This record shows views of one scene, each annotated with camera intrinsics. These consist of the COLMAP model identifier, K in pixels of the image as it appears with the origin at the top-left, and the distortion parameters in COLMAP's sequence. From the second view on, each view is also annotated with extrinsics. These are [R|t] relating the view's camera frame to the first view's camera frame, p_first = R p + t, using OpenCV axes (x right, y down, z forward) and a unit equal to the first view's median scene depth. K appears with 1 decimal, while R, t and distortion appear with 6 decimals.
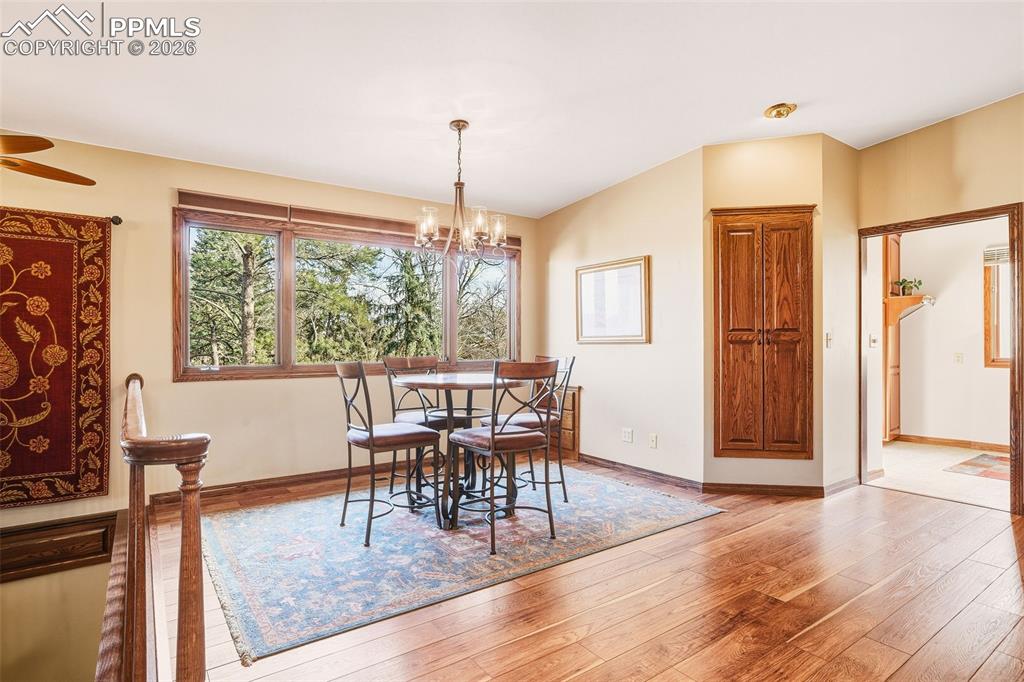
lens RADIAL K [[526.5, 0, 513.1], [0, 526.5, 332.8], [0, 0, 1]] dist [-0.044554, 0.033809]
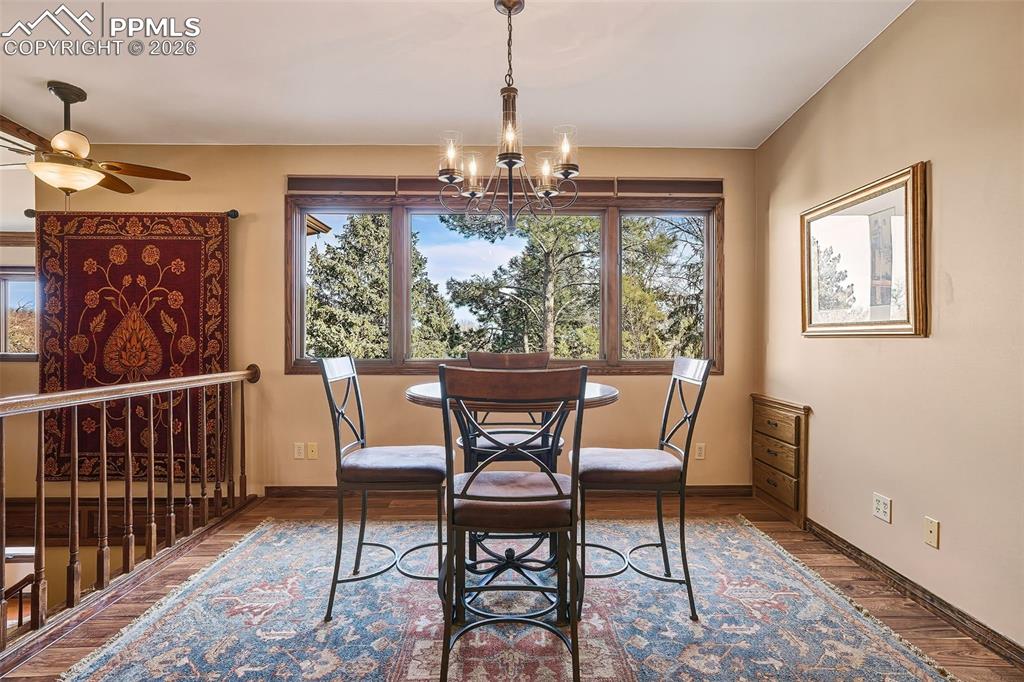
lens RADIAL K [[526.5, 0, 513.1], [0, 526.5, 332.8], [0, 0, 1]] dist [-0.044554, 0.033809]
pose [[0.828476, 0.000194, -0.560025, 0.243270], [0.007320, 0.999911, 0.011174, 0.009014], [0.559977, -0.013357, 0.828400, 0.420477]]
